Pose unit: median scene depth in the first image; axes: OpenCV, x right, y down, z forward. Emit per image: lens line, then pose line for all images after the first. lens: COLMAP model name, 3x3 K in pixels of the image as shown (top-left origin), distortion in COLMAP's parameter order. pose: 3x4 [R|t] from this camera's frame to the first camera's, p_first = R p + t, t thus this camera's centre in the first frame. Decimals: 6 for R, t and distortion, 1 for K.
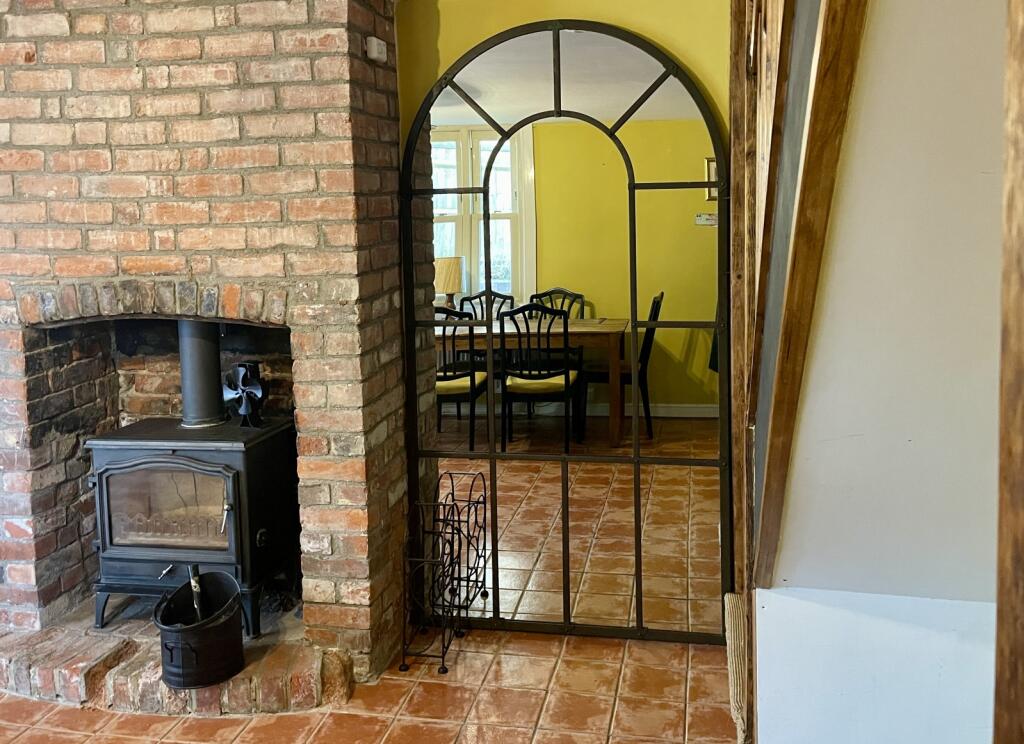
lens RADIAL K [[923.8, 0, 513.4], [0, 923.8, 305.2], [0, 0, 1]] dist [0.092260, -0.010755]
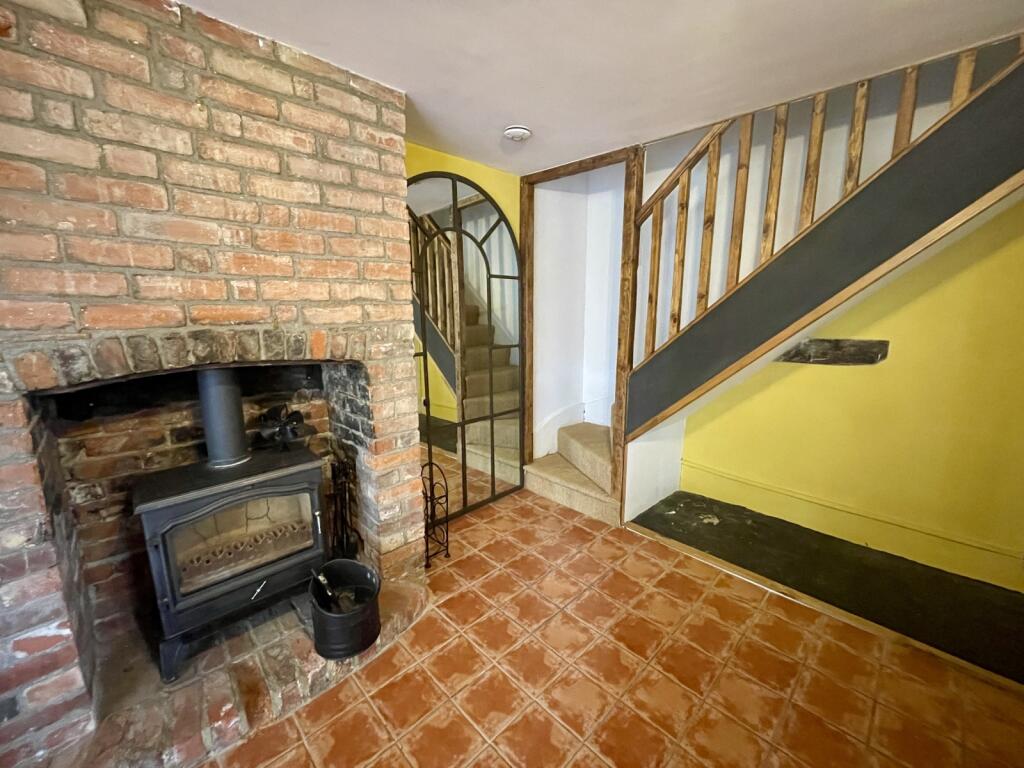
lens RADIAL K [[408.6, 0, 511.0], [0, 408.6, 388.3], [0, 0, 1]] dist [0.011547, 0.000061]
pose [[0.571277, -0.140227, 0.808689, -0.594118], [0.077410, 0.990110, 0.117002, 0.008646], [-0.817098, -0.004240, 0.576483, 0.494367]]
